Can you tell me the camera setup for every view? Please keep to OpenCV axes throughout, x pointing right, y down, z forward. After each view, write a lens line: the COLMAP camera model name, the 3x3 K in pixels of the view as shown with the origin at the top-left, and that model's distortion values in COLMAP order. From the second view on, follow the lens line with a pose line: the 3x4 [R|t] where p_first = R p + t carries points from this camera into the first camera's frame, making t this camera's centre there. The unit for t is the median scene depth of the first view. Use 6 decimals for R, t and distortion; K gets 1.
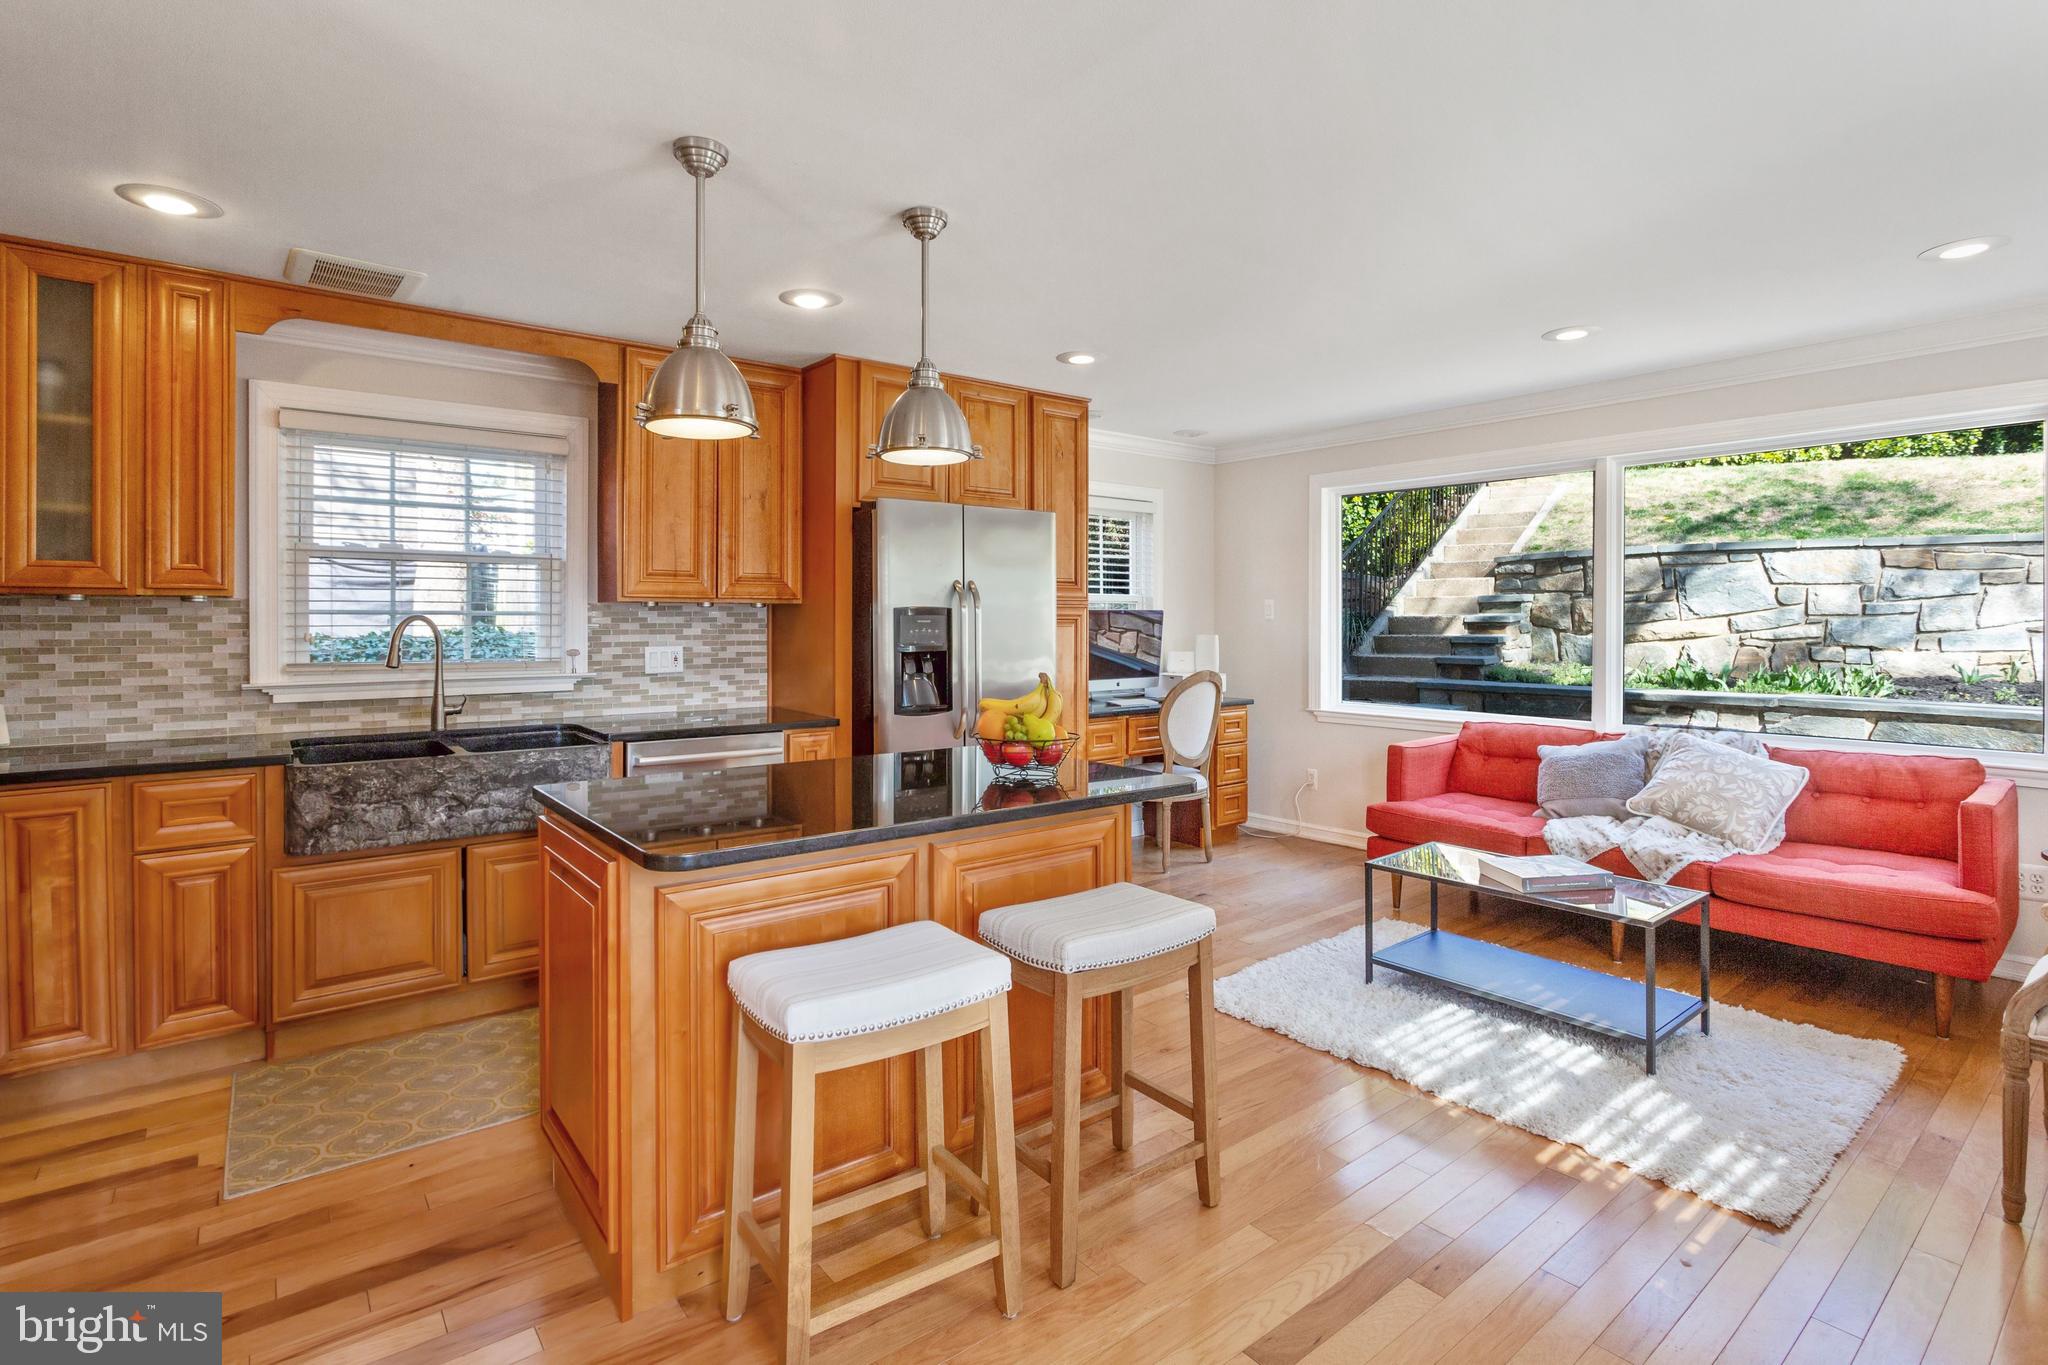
lens RADIAL K [[982.1, 0, 1024.9], [0, 982.1, 619.1], [0, 0, 1]] dist [-0.017125, 0.007225]
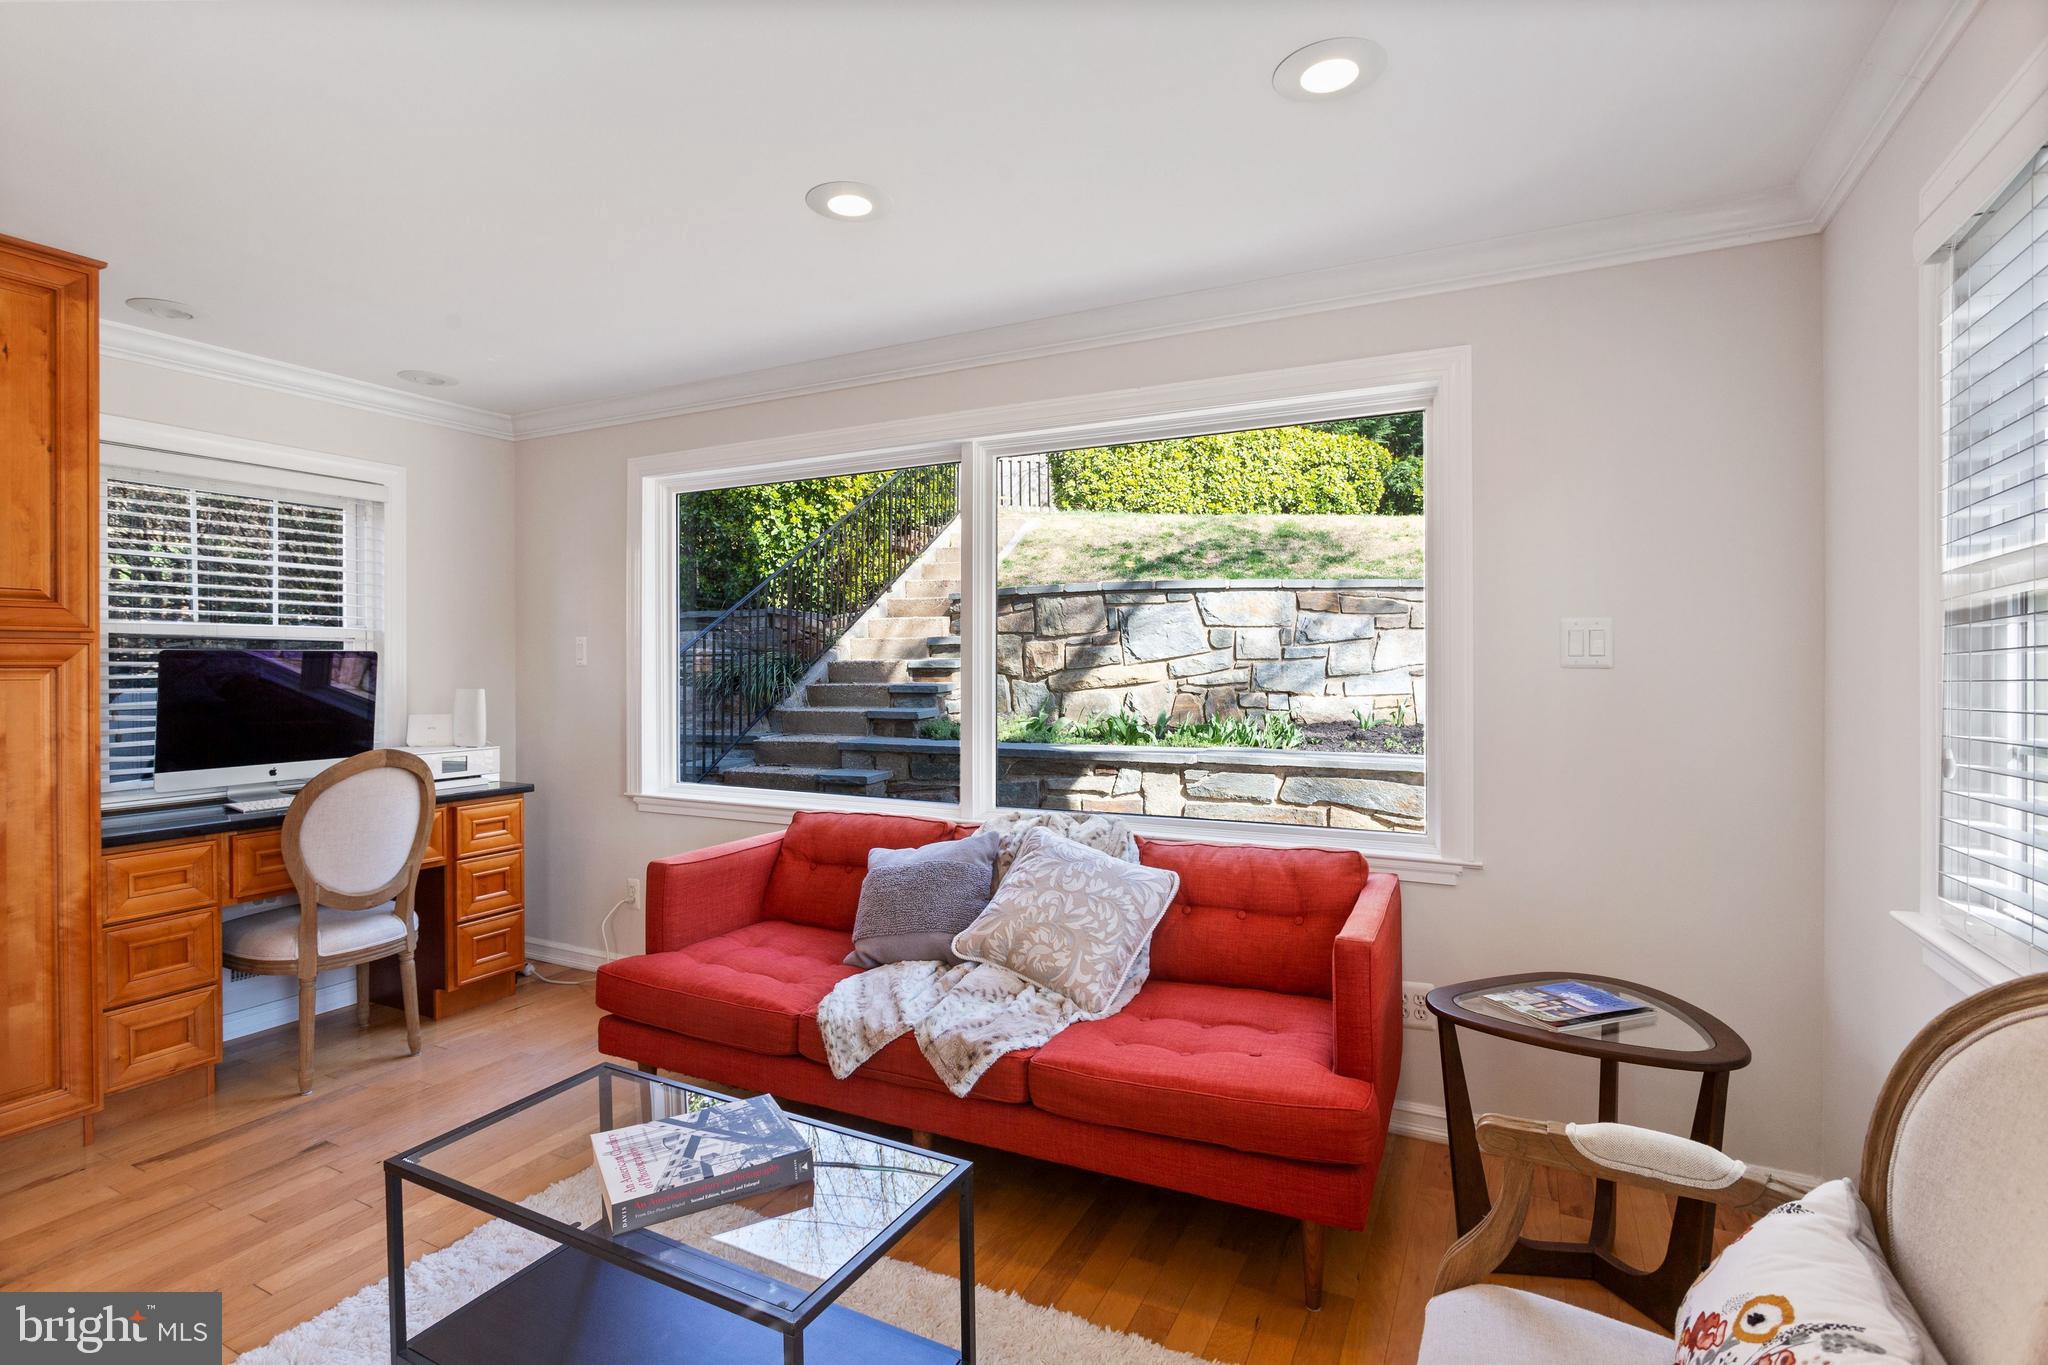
lens RADIAL K [[982.1, 0, 1017.8], [0, 982.1, 658.1], [0, 0, 1]] dist [-0.017125, 0.007225]
pose [[0.913548, 0.000354, 0.406731, 0.345467], [0.002281, 0.999979, -0.005994, -0.000080], [-0.406724, 0.006403, 0.913529, 0.333681]]
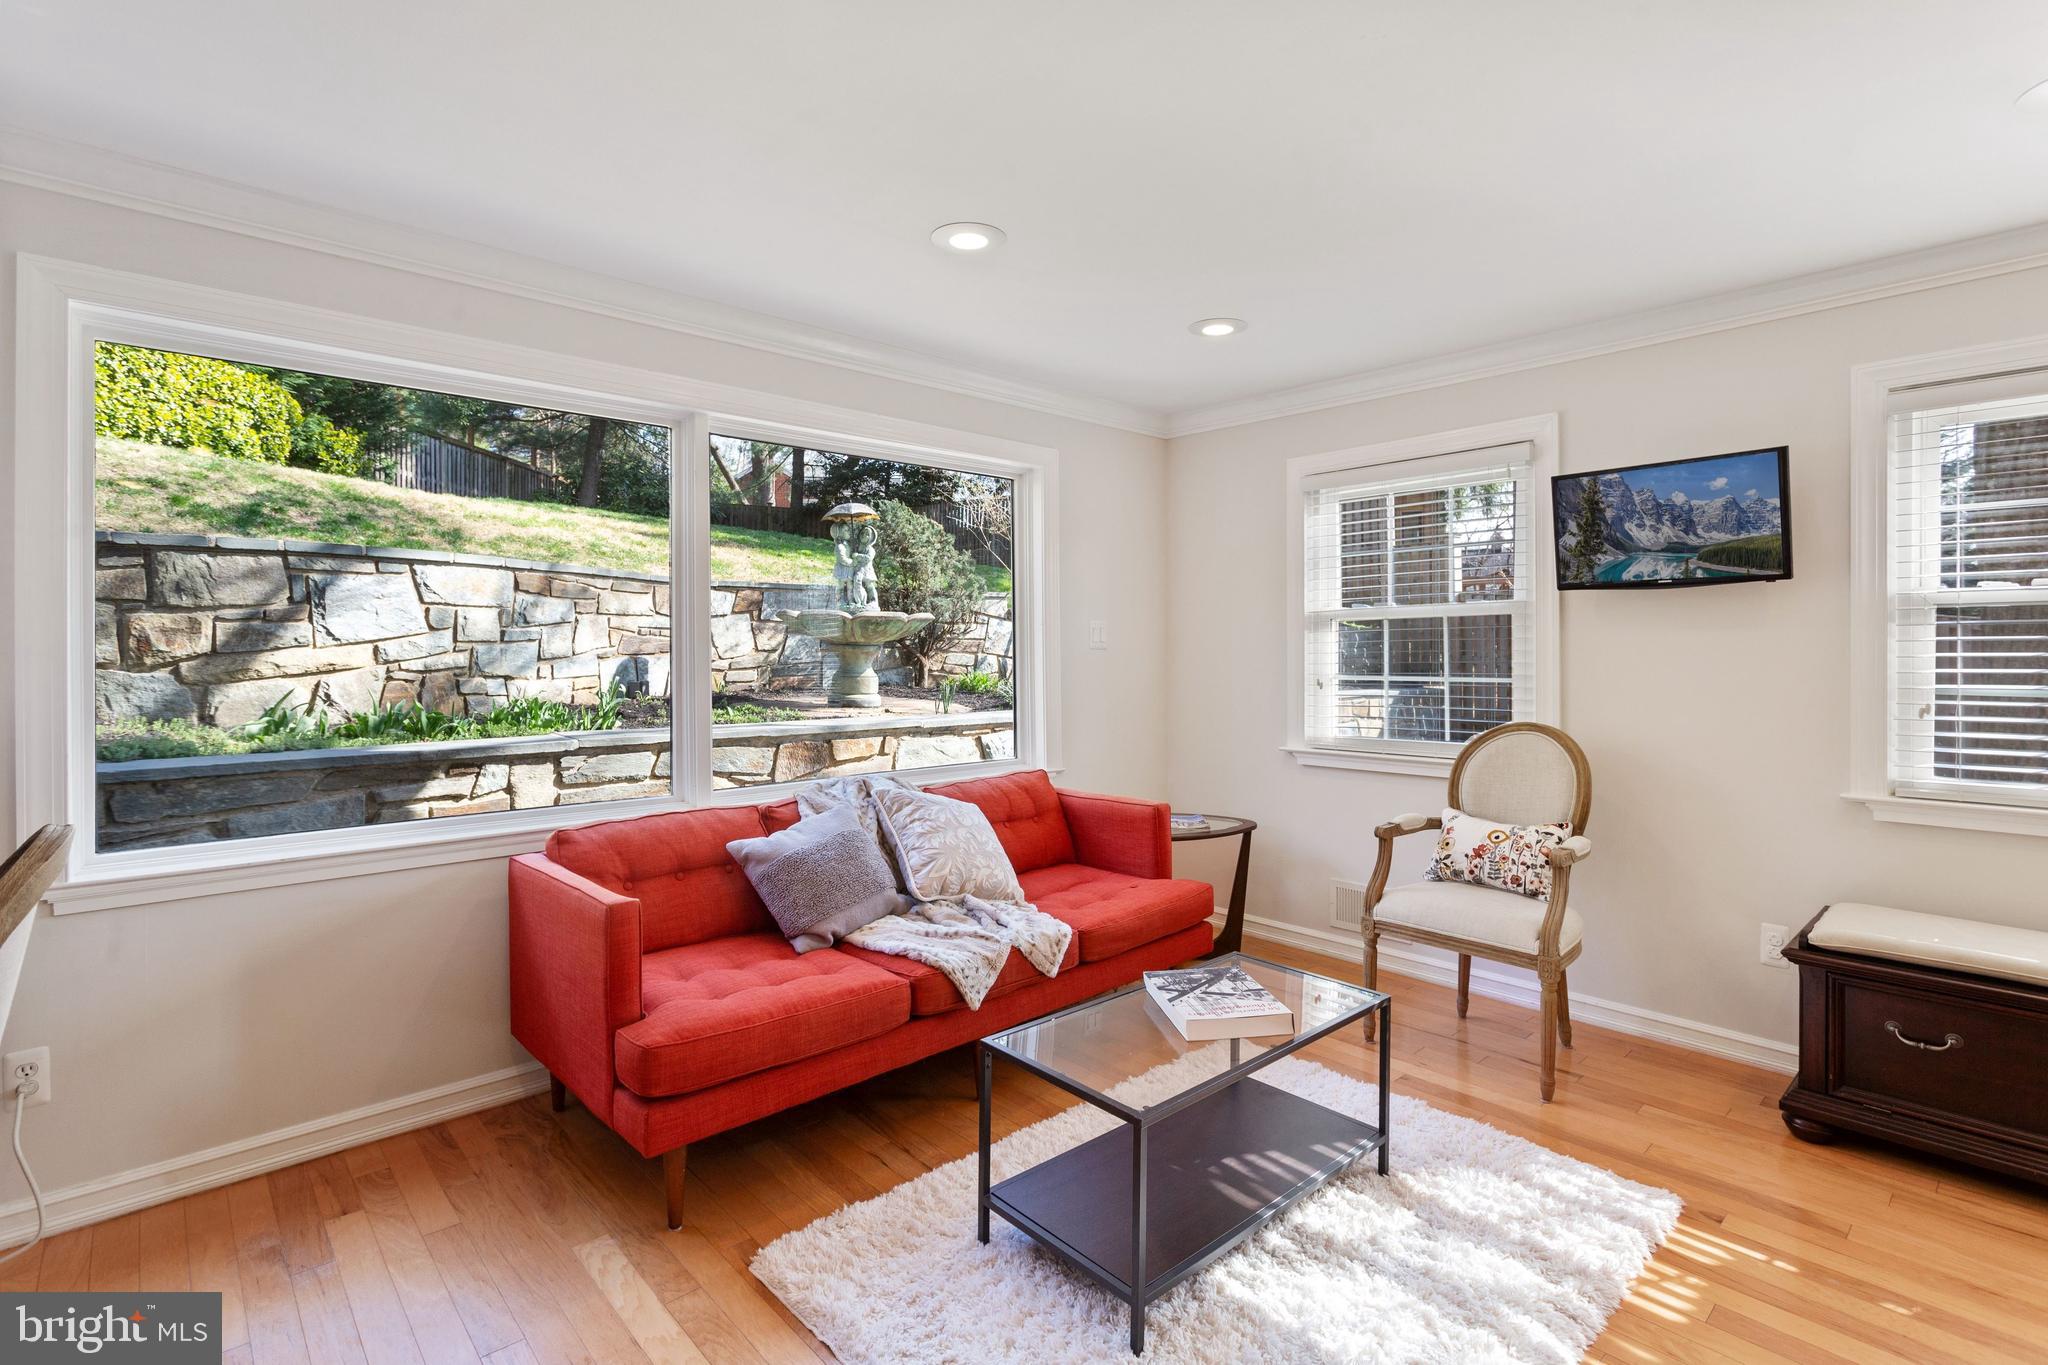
lens RADIAL K [[982.1, 0, 1017.5], [0, 982.1, 652.5], [0, 0, 1]] dist [-0.017125, 0.007225]
pose [[-0.052194, -0.005736, 0.998620, -0.128966], [-0.000165, 0.999984, 0.005735, 0.000922], [-0.998637, 0.000135, -0.052194, 0.861928]]
